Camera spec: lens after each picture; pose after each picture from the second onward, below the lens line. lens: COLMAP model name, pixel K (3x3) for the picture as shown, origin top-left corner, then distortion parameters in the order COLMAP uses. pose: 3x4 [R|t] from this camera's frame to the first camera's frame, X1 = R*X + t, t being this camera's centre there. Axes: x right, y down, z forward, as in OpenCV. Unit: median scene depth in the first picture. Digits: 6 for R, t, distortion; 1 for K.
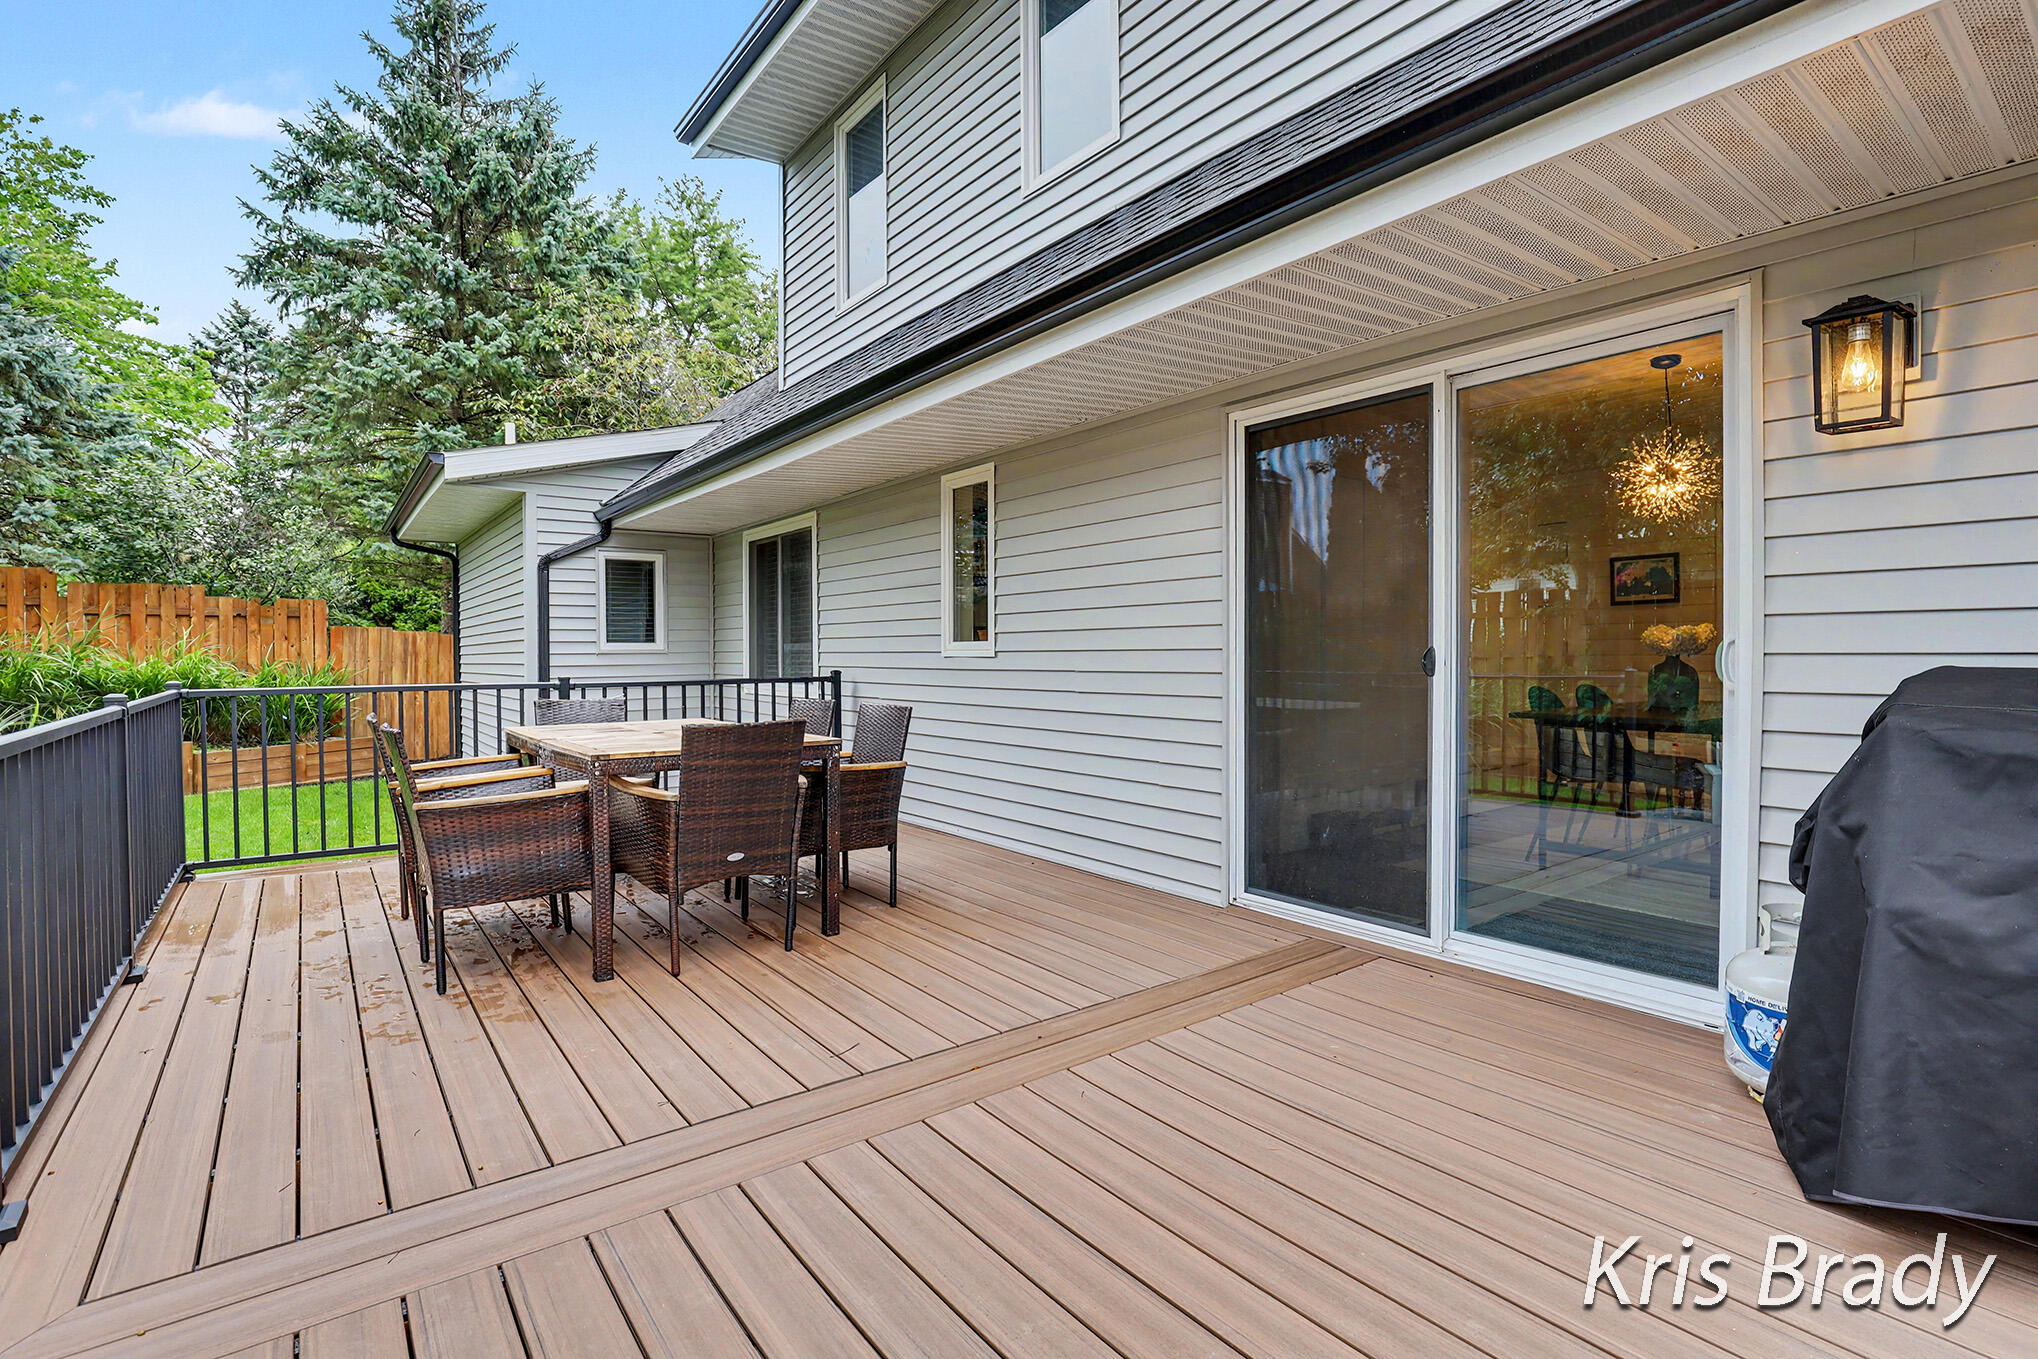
lens RADIAL K [[966.2, 0, 1019.0], [0, 966.2, 679.5], [0, 0, 1]] dist [-0.001296, 0.000263]
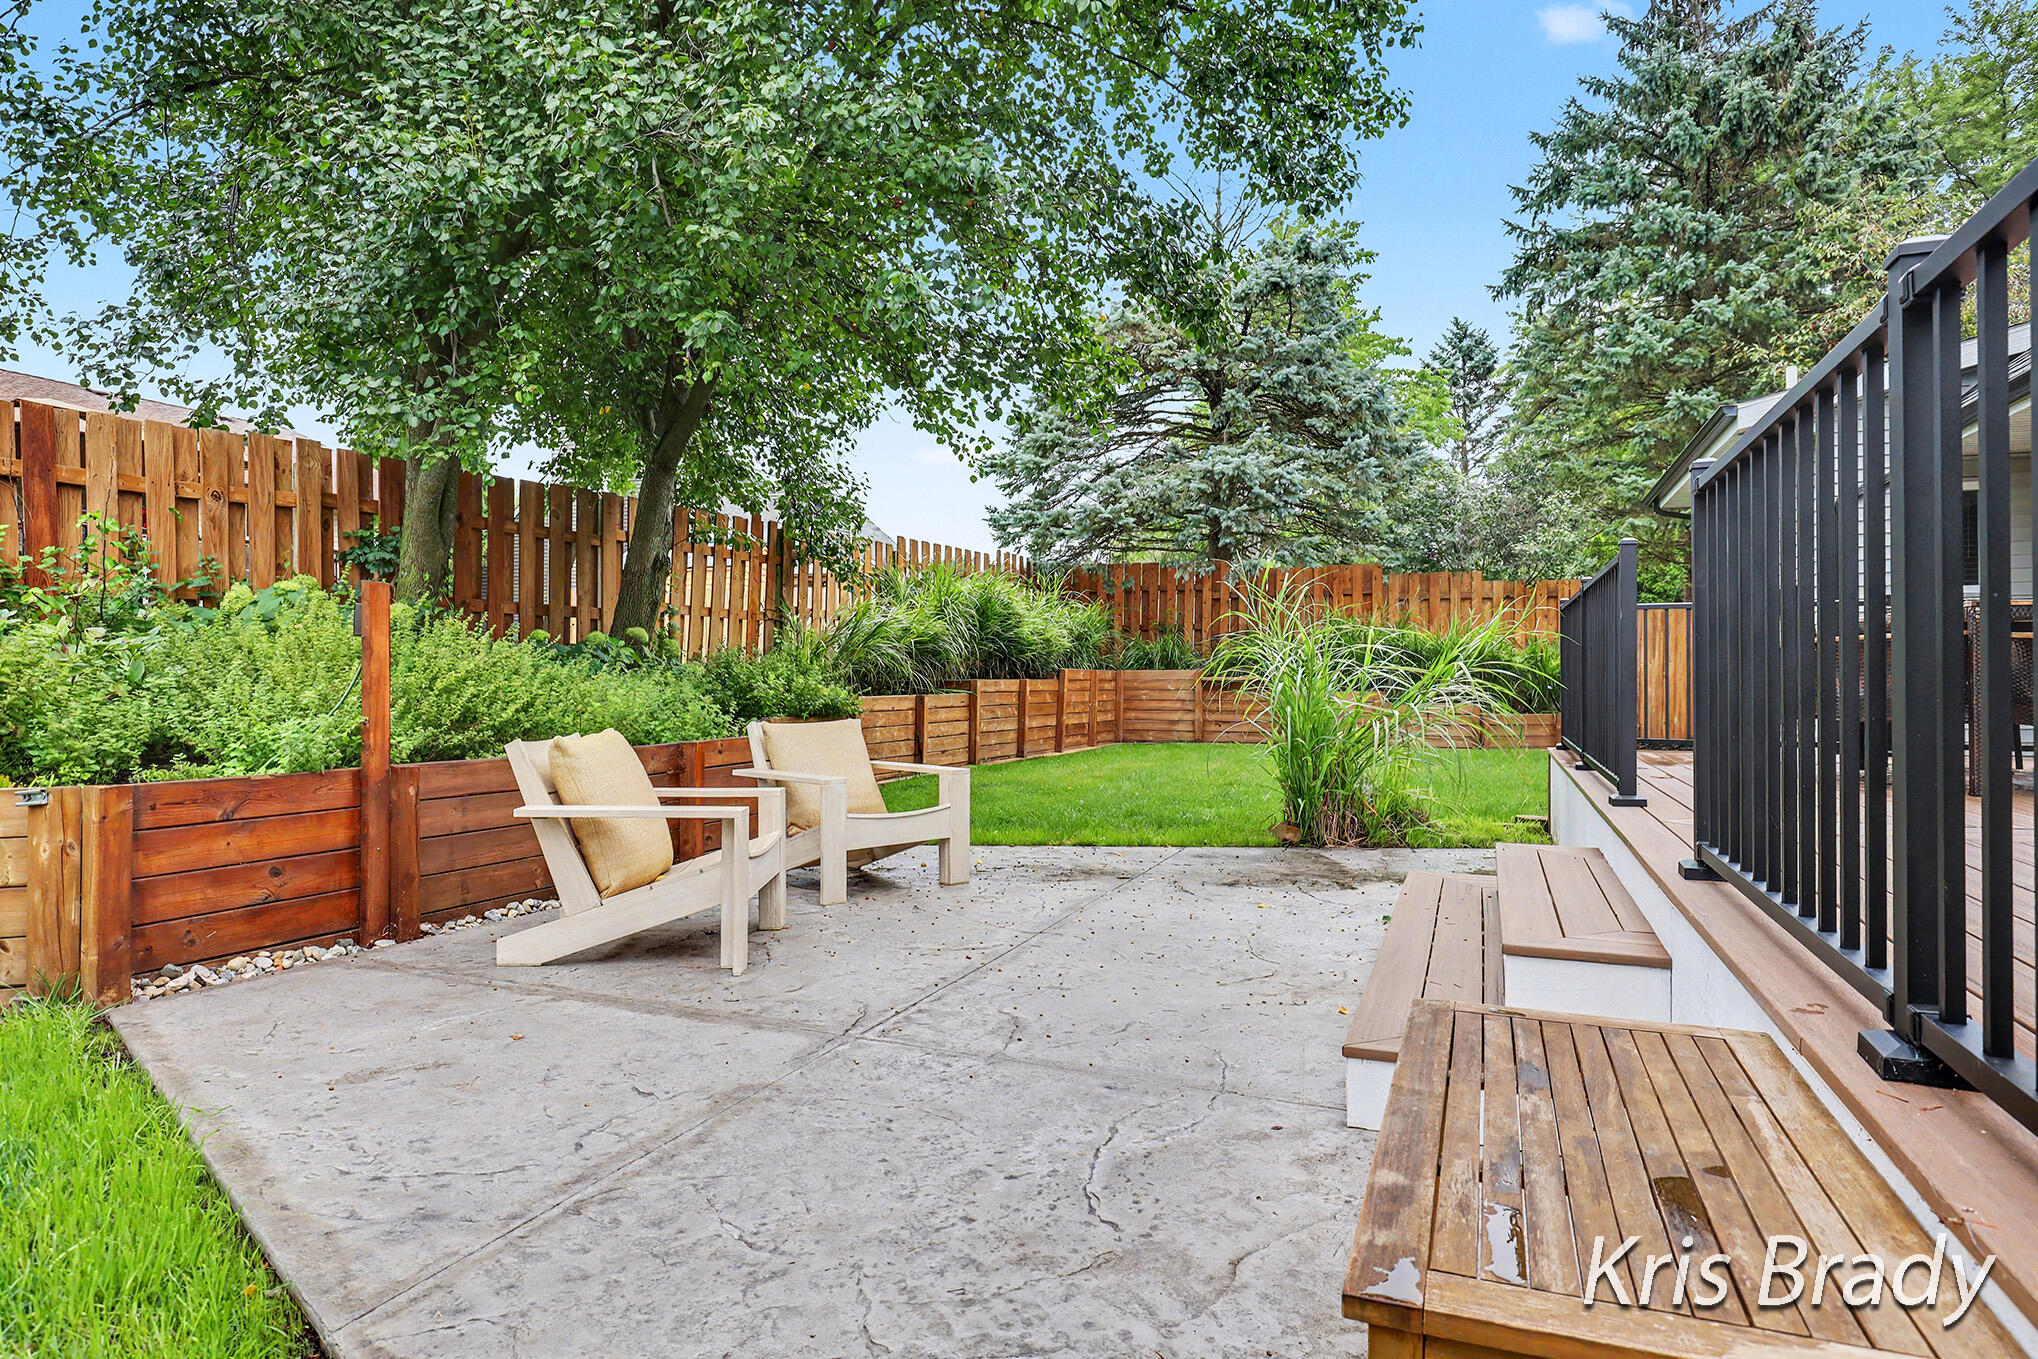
lens RADIAL K [[1177.4, 0, 1017.5], [0, 1177.4, 646.5], [0, 0, 1]] dist [-0.018464, 0.001738]
pose [[0.519540, -0.007056, -0.854417, 0.028814], [-0.034108, 0.998998, -0.028990, 0.037058], [0.853765, 0.044203, 0.518779, -0.125914]]
